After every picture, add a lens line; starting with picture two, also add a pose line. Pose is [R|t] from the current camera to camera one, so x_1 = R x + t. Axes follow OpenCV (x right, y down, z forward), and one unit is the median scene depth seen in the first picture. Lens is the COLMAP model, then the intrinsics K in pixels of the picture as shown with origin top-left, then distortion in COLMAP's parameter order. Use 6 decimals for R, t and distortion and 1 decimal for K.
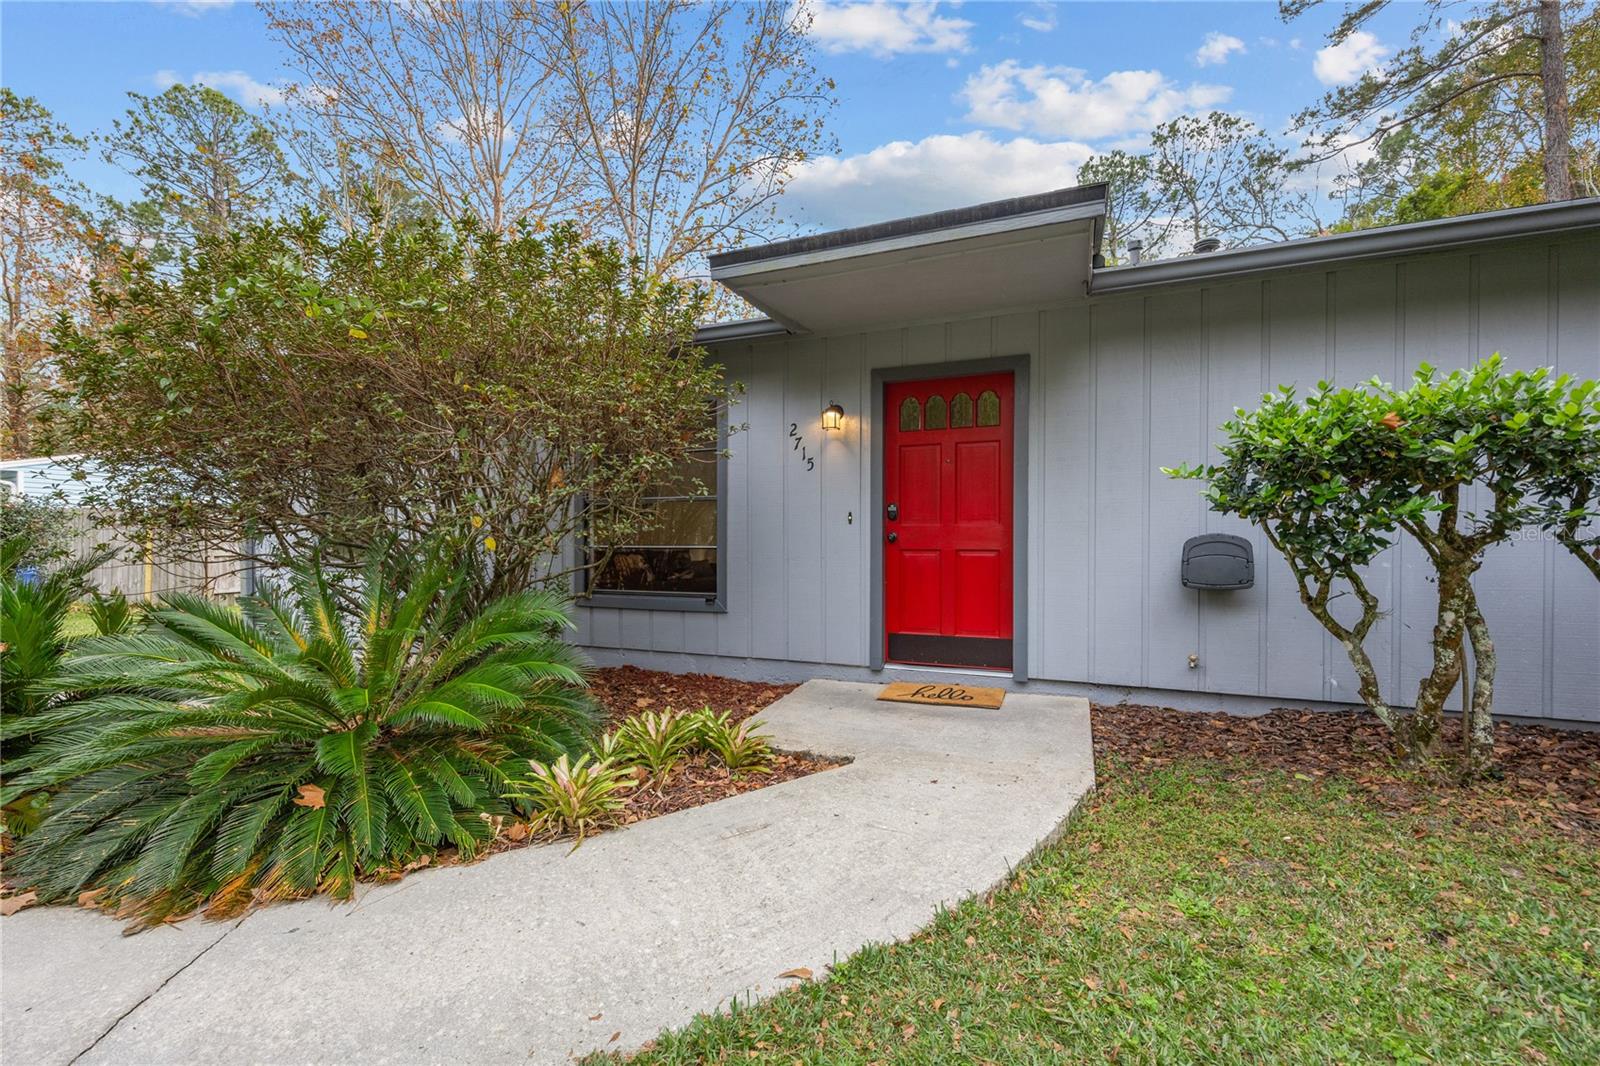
lens RADIAL K [[648.6, 0, 799.5], [0, 648.6, 541.9], [0, 0, 1]] dist [-0.001792, -0.000343]
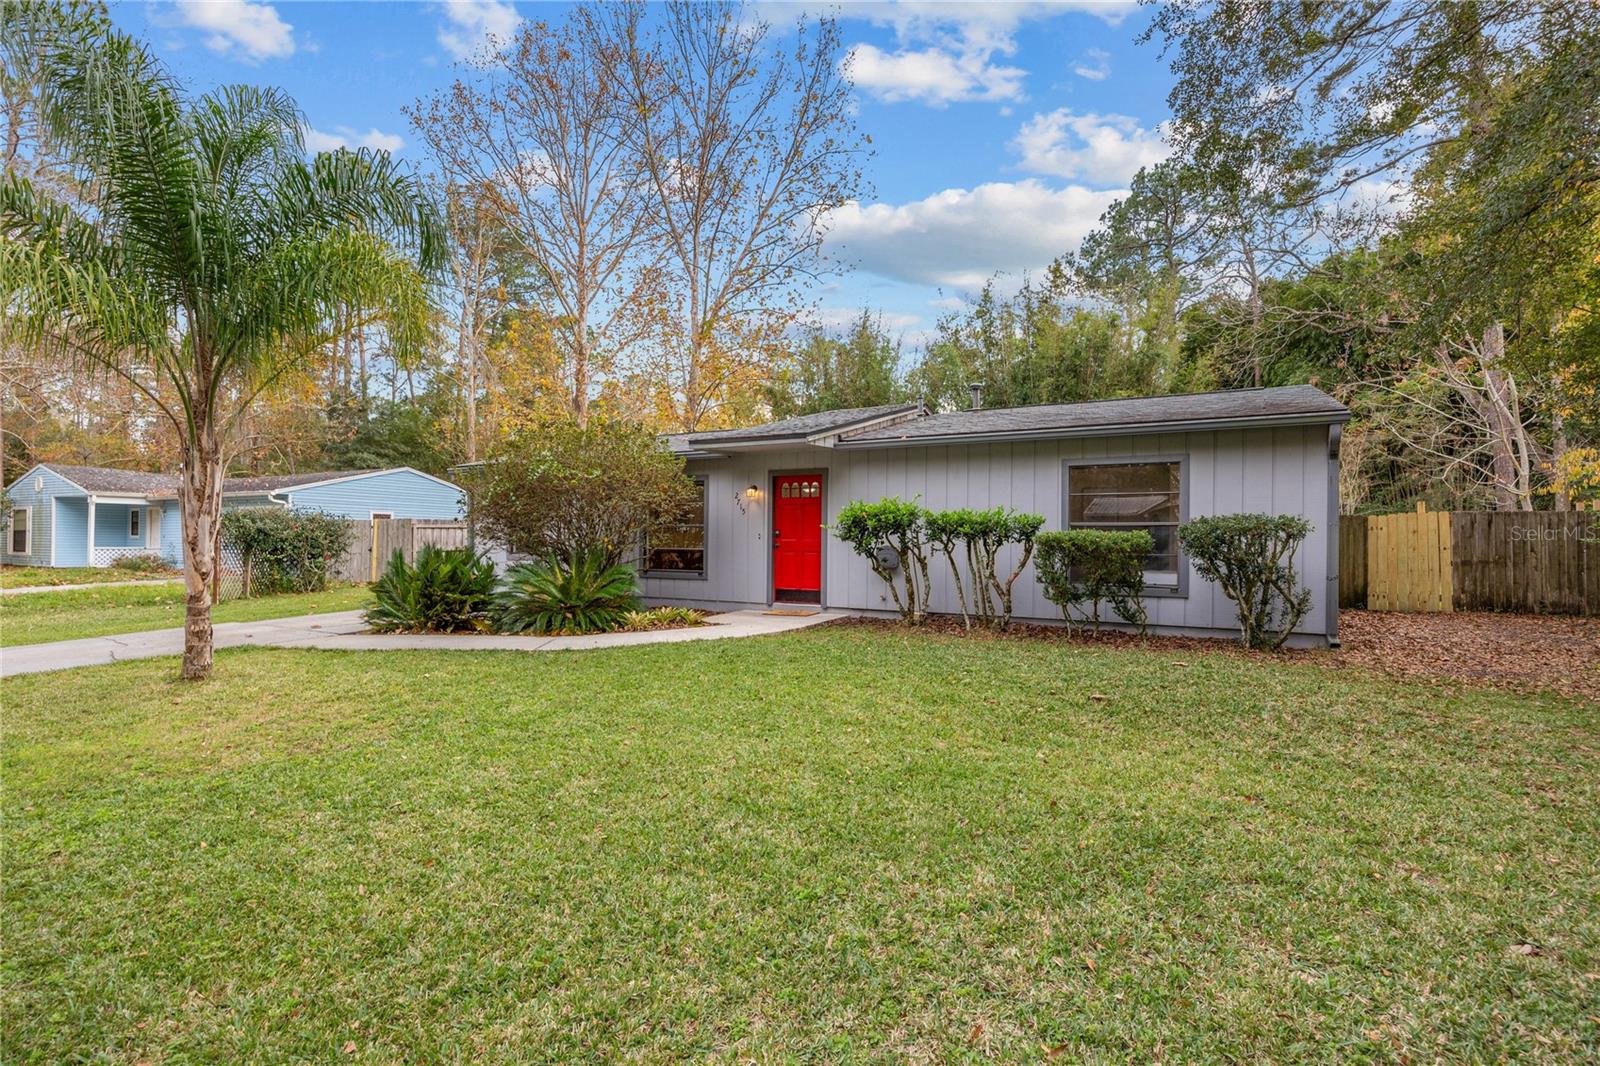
lens RADIAL K [[781.4, 0, 802.0], [0, 781.4, 532.0], [0, 0, 1]] dist [-0.025208, -0.000155]
pose [[0.990915, 0.008106, -0.134243, 0.549880], [-0.010351, 0.999818, -0.016035, -0.009258], [0.134089, 0.017279, 0.990819, -1.547008]]
